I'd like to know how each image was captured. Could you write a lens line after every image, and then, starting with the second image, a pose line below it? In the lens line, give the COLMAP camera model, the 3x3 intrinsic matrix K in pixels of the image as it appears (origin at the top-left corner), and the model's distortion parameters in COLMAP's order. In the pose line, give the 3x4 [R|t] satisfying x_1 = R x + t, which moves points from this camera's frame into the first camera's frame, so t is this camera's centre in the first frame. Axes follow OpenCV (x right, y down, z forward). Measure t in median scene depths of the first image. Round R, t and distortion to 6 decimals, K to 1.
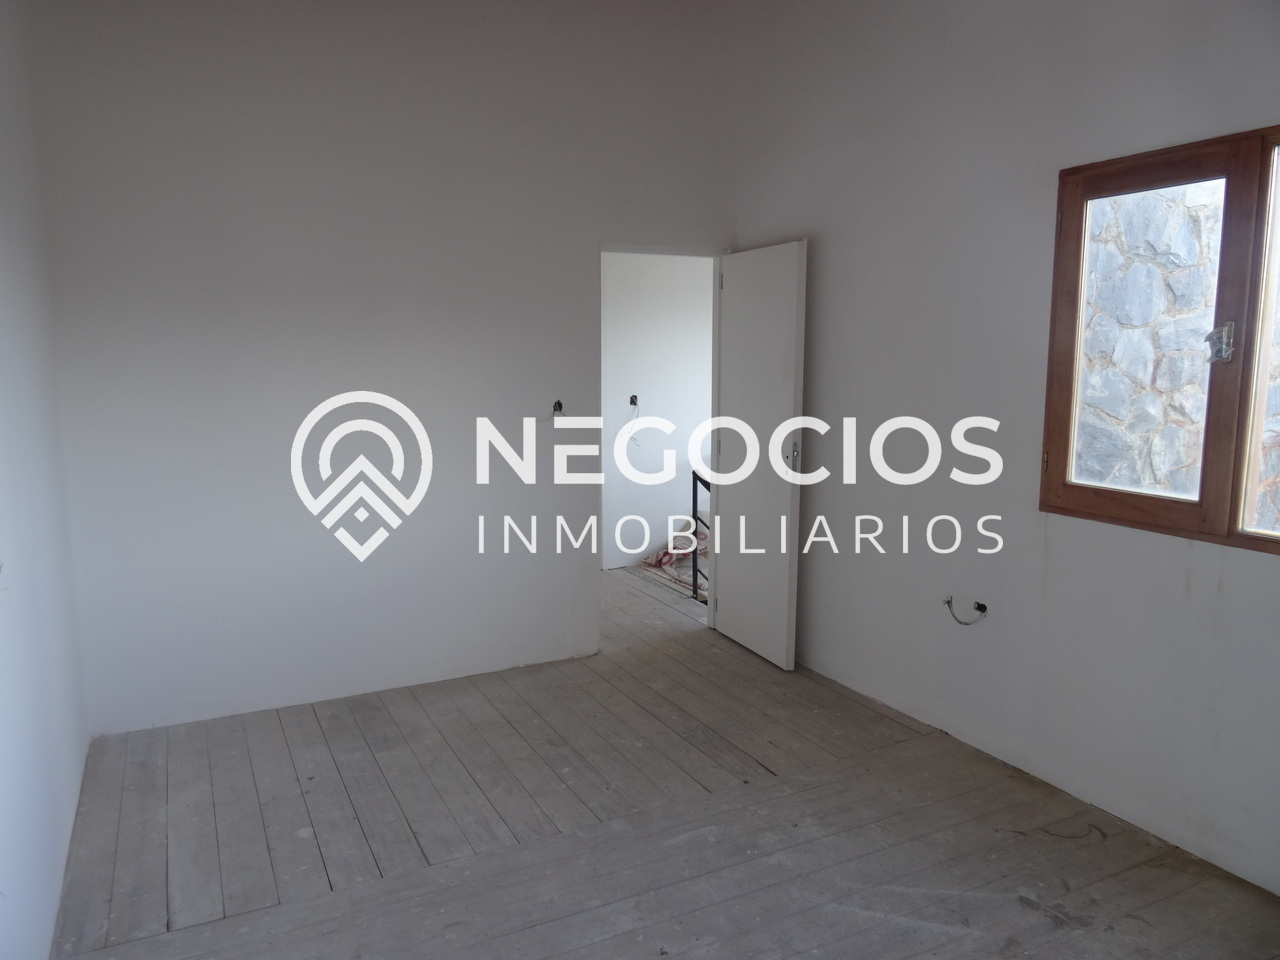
lens RADIAL K [[909.0, 0, 640.0], [0, 909.0, 480.0], [0, 0, 1]] dist [-0.000113, 0.000461]
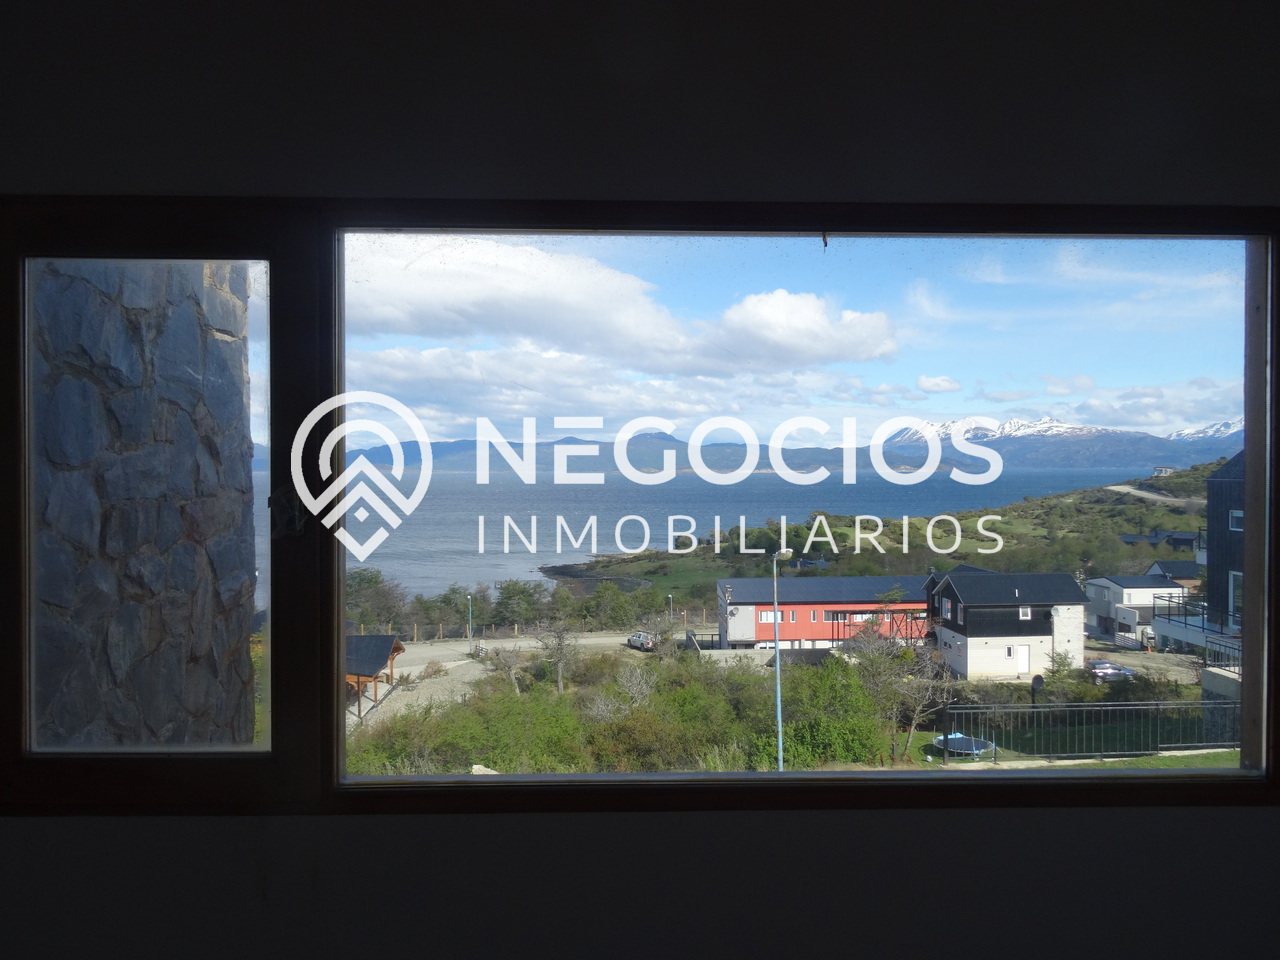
lens RADIAL K [[909.0, 0, 640.0], [0, 909.0, 480.0], [0, 0, 1]] dist [-0.000113, 0.000461]
pose [[0.415654, -0.005757, 0.909504, 0.101824], [0.128671, 0.990295, -0.052536, -0.068128], [-0.900375, 0.138864, 0.412361, 0.334003]]
